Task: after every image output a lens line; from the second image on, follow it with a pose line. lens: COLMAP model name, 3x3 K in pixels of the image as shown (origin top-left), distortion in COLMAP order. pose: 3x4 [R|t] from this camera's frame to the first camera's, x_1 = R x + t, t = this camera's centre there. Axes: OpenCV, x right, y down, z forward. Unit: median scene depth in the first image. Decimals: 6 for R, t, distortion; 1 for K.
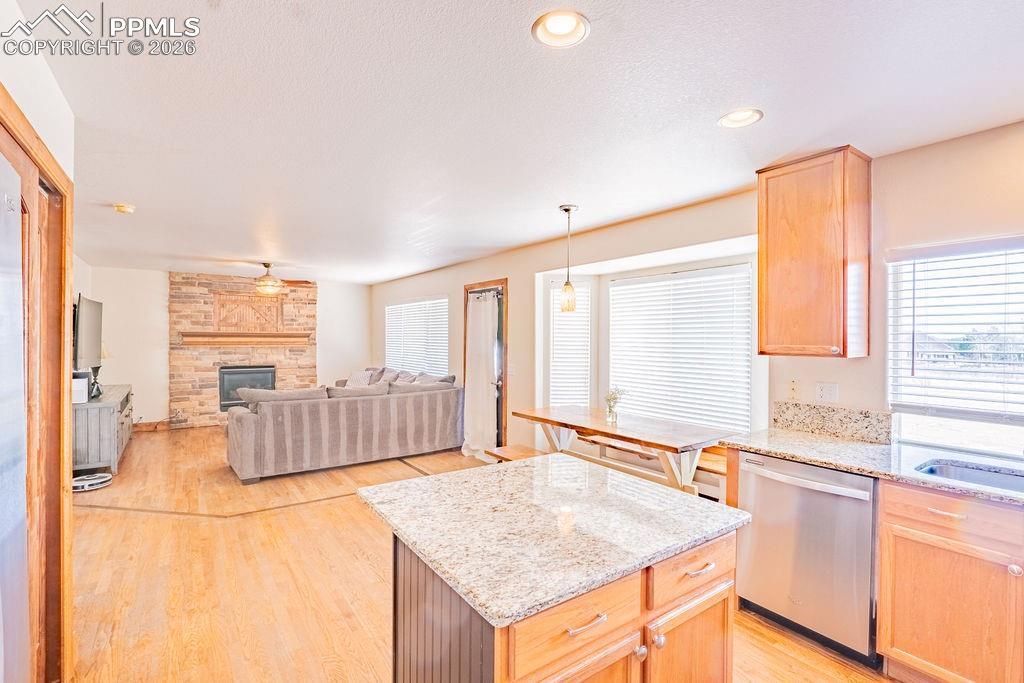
lens RADIAL K [[465.4, 0, 515.5], [0, 465.4, 339.4], [0, 0, 1]] dist [-0.009538, 0.000524]
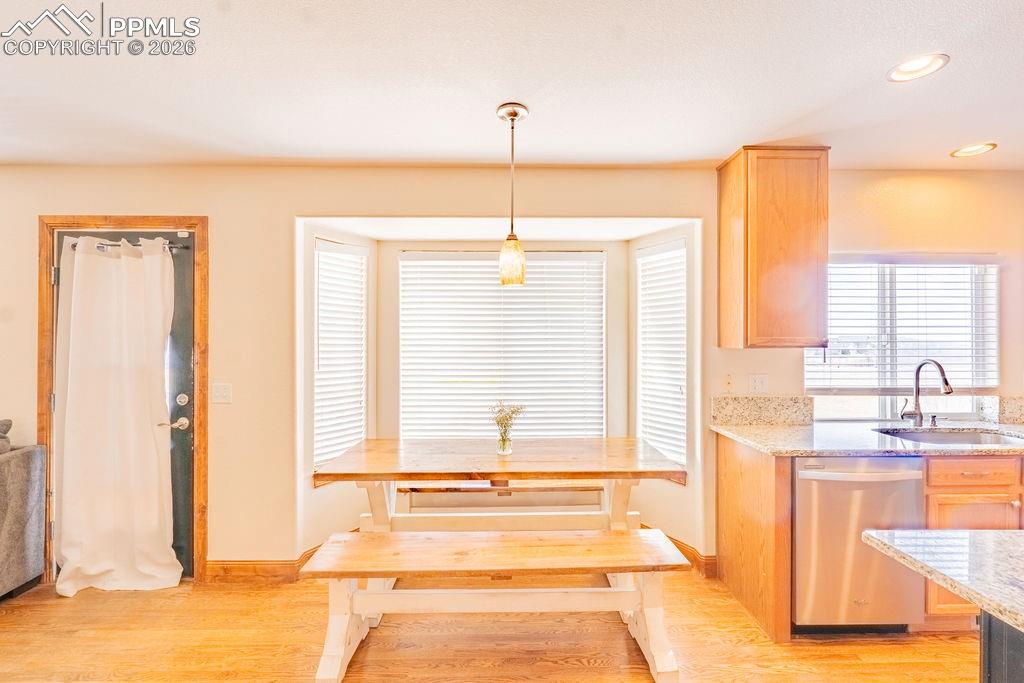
lens RADIAL K [[465.4, 0, 515.5], [0, 465.4, 339.4], [0, 0, 1]] dist [-0.009538, 0.000524]
pose [[0.575256, -0.001590, 0.817972, -0.263643], [0.006796, 0.999973, -0.002836, 0.008669], [-0.817945, 0.007190, 0.575251, 0.462340]]
